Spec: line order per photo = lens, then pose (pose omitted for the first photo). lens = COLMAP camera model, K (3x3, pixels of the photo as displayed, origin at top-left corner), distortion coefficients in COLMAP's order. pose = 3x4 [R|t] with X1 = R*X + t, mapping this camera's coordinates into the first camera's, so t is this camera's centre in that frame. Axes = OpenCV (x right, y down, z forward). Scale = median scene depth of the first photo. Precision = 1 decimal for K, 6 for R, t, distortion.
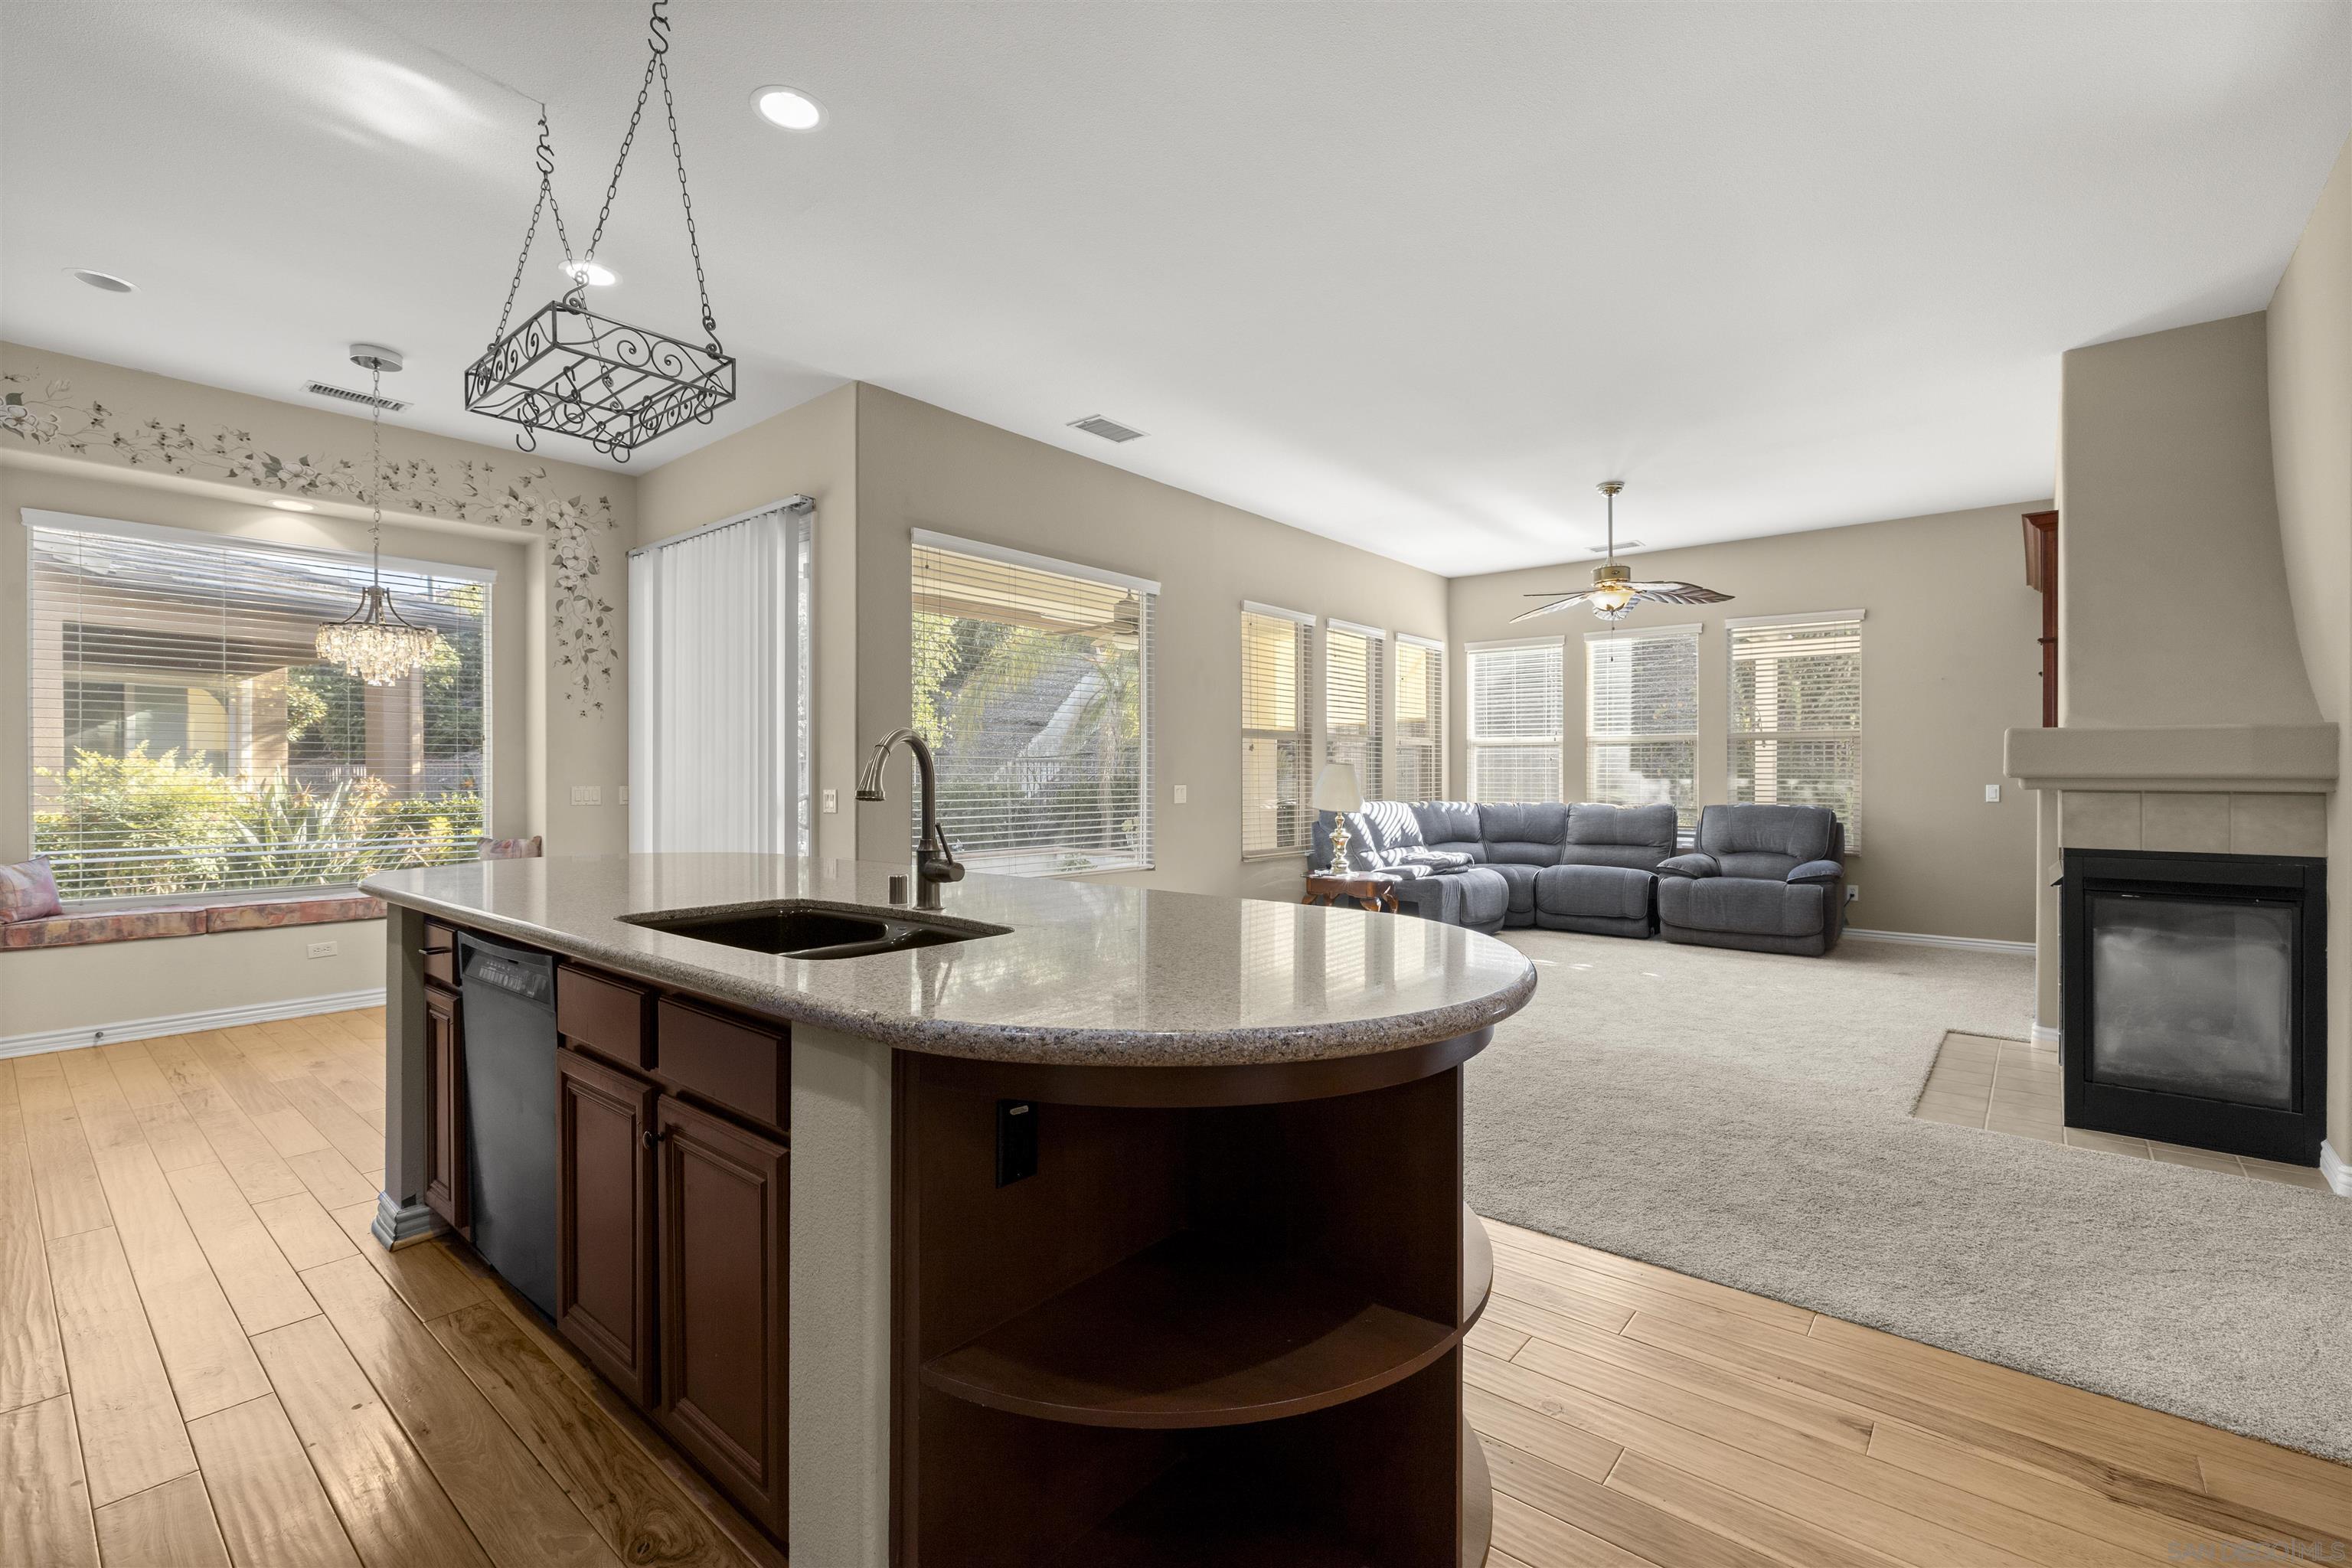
lens RADIAL K [[1013.5, 0, 1176.5], [0, 1013.5, 774.5], [0, 0, 1]] dist [0.001526, 0.000067]
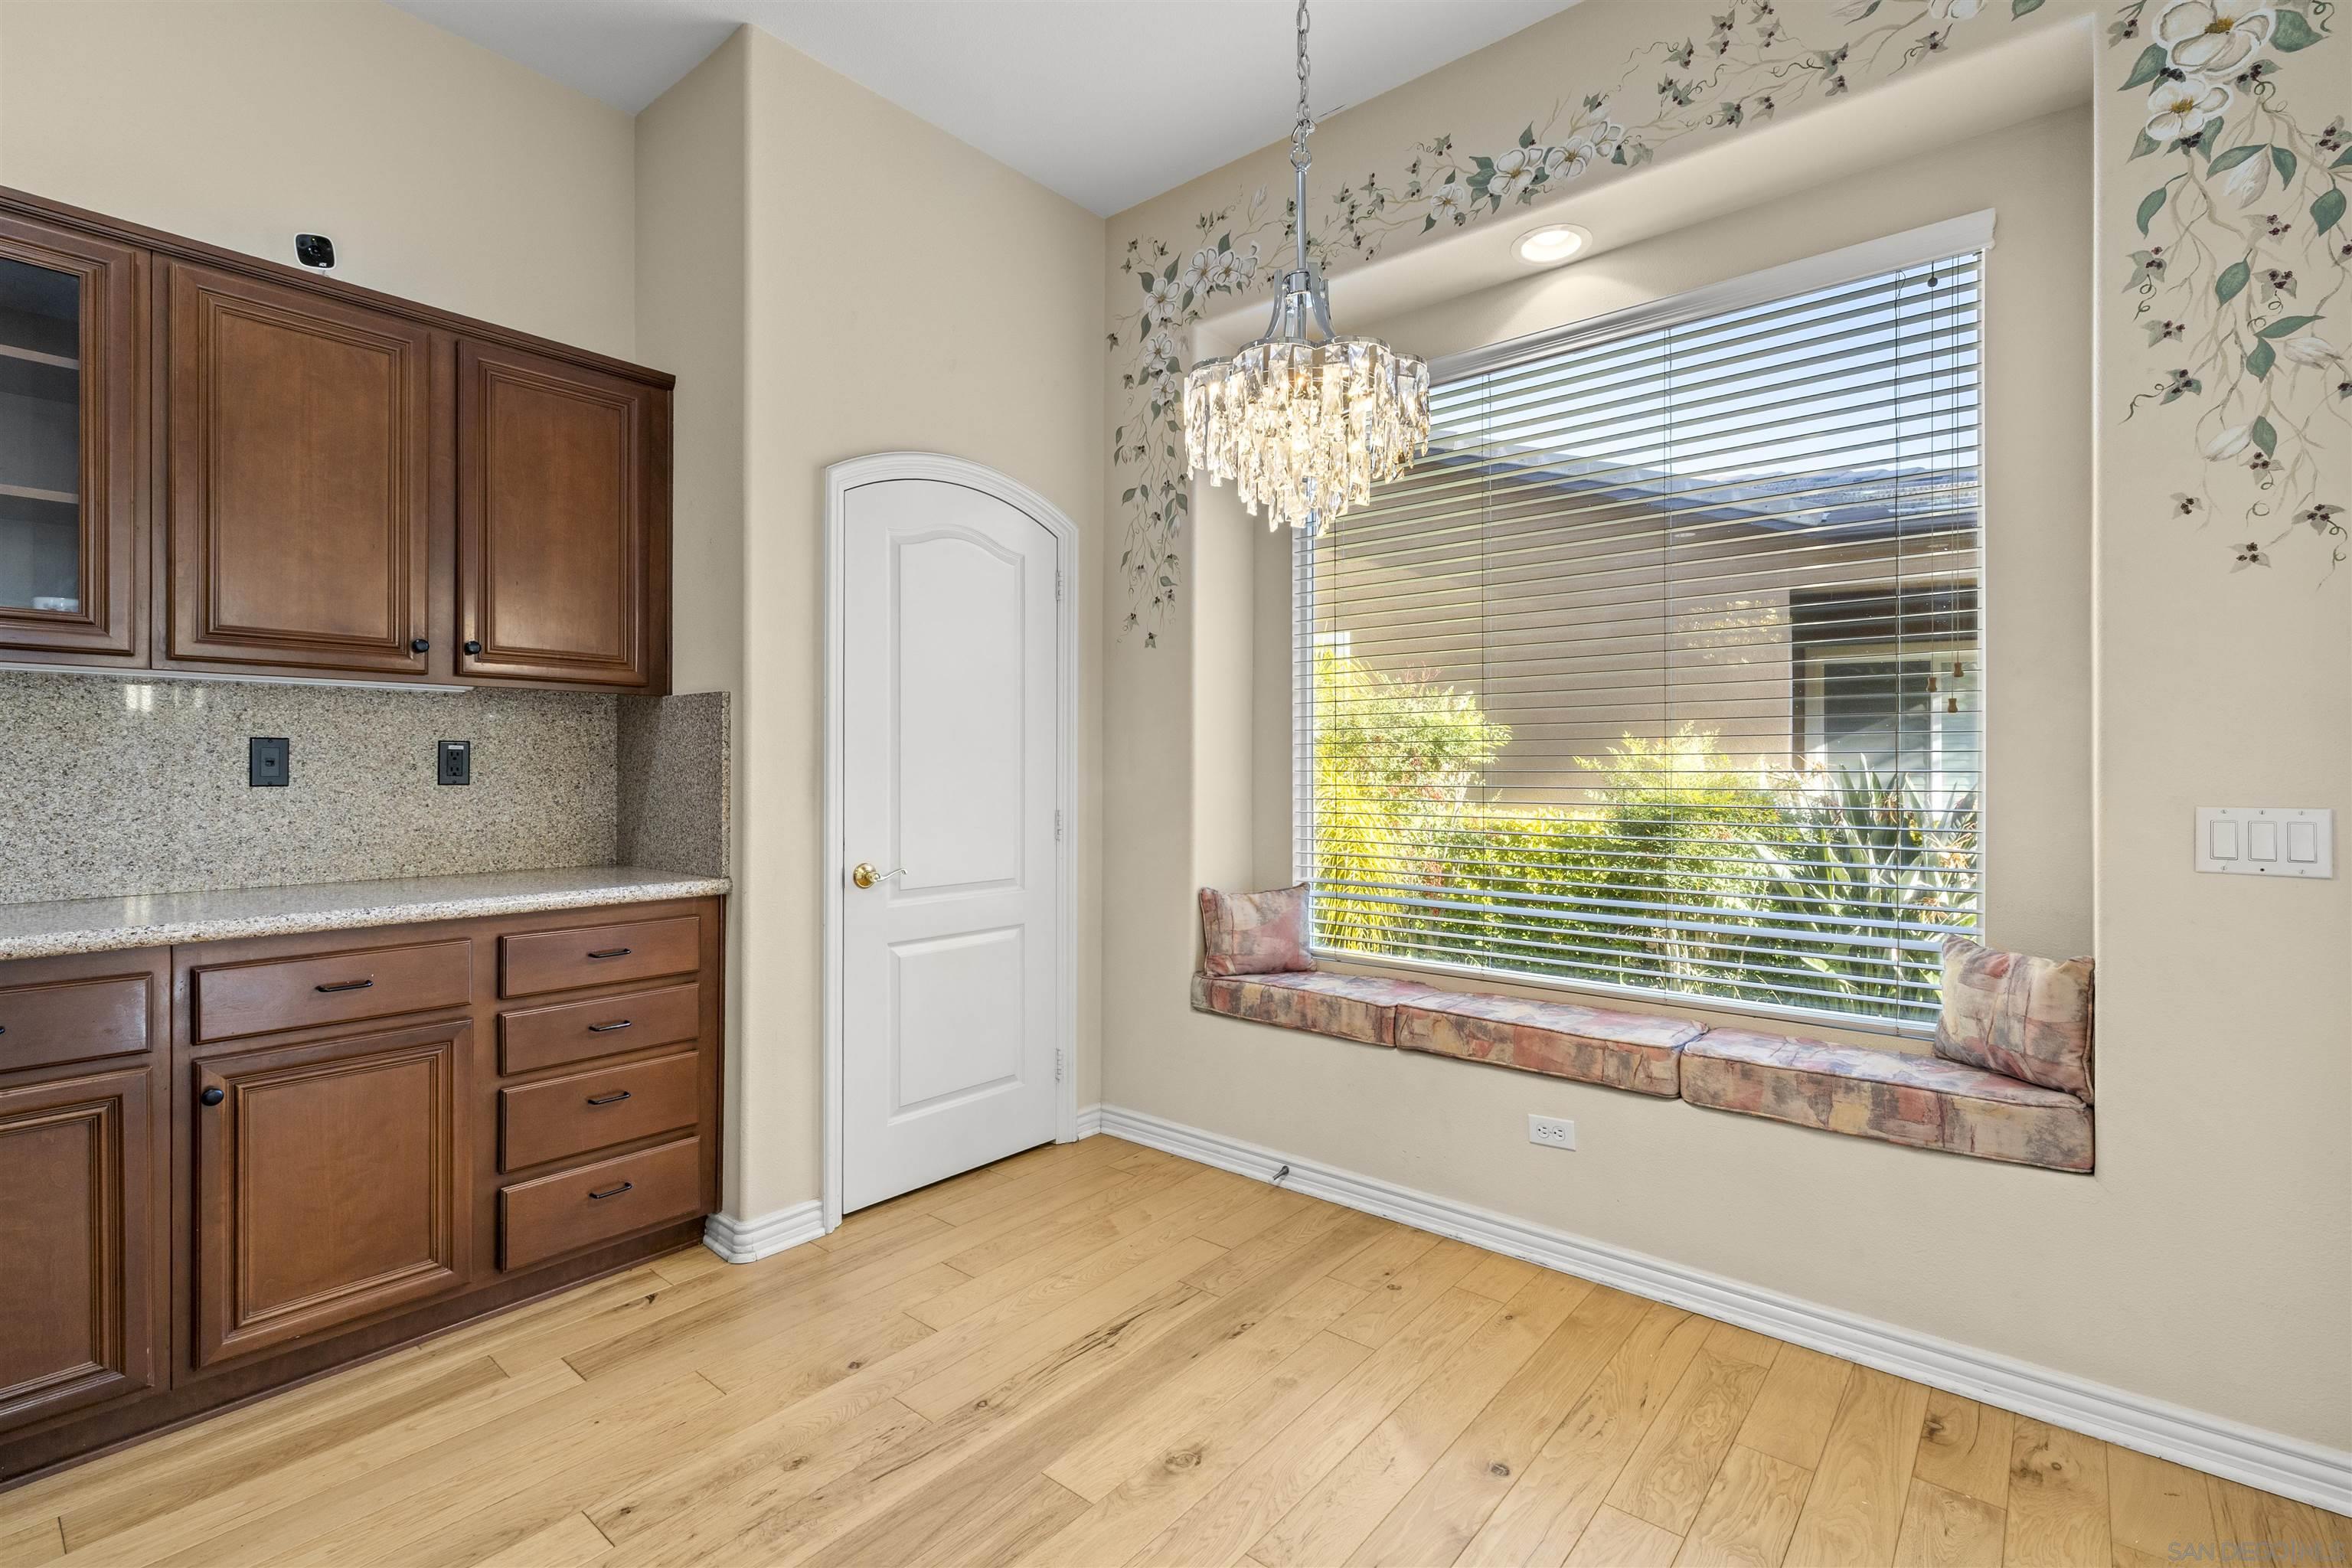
lens RADIAL K [[1065.4, 0, 1178.0], [0, 1065.4, 770.6], [0, 0, 1]] dist [0.001920, 0.000169]
pose [[0.002861, 0.000524, -0.999996, -0.279372], [0.001465, 0.999999, 0.000528, 0.000453], [0.999995, -0.001467, 0.002861, 0.684733]]
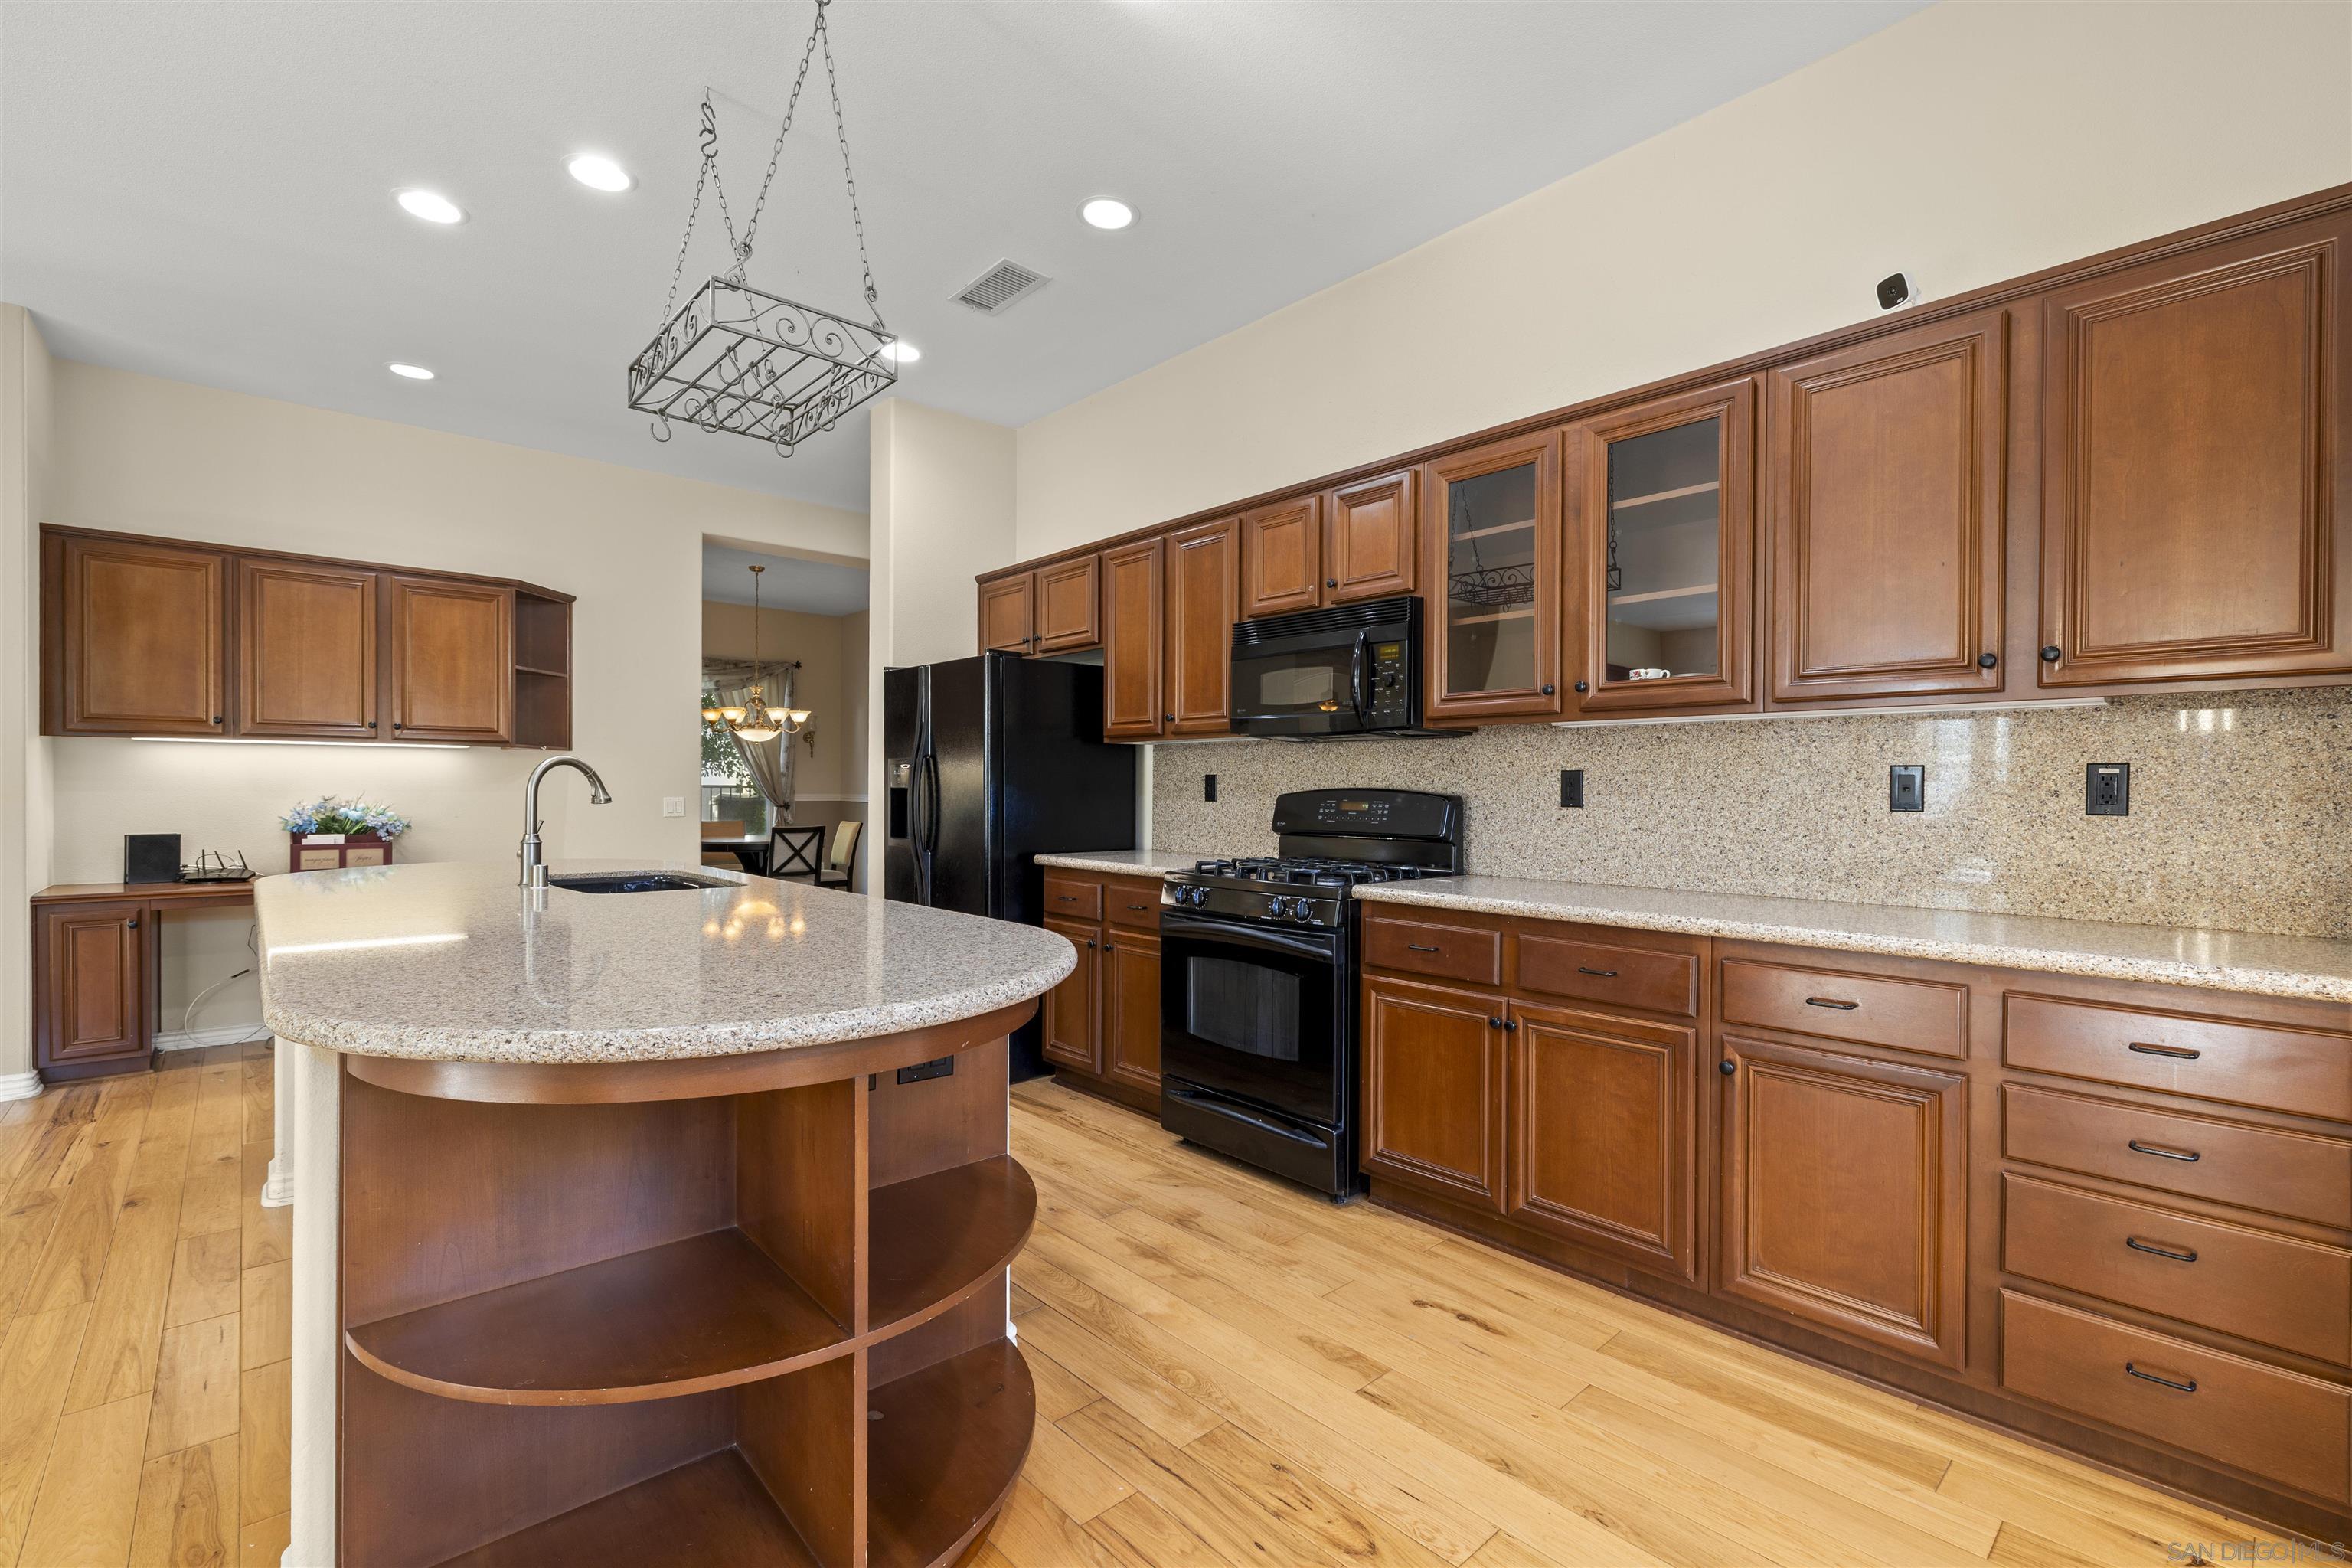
lens RADIAL K [[1026.9, 0, 1172.1], [0, 1026.9, 793.7], [0, 0, 1]] dist [-0.000664, -0.000115]
pose [[-0.990982, -0.006630, 0.133831, -0.448641], [-0.005971, 0.999968, 0.005329, -0.001347], [-0.133862, 0.004482, -0.990990, 0.785945]]
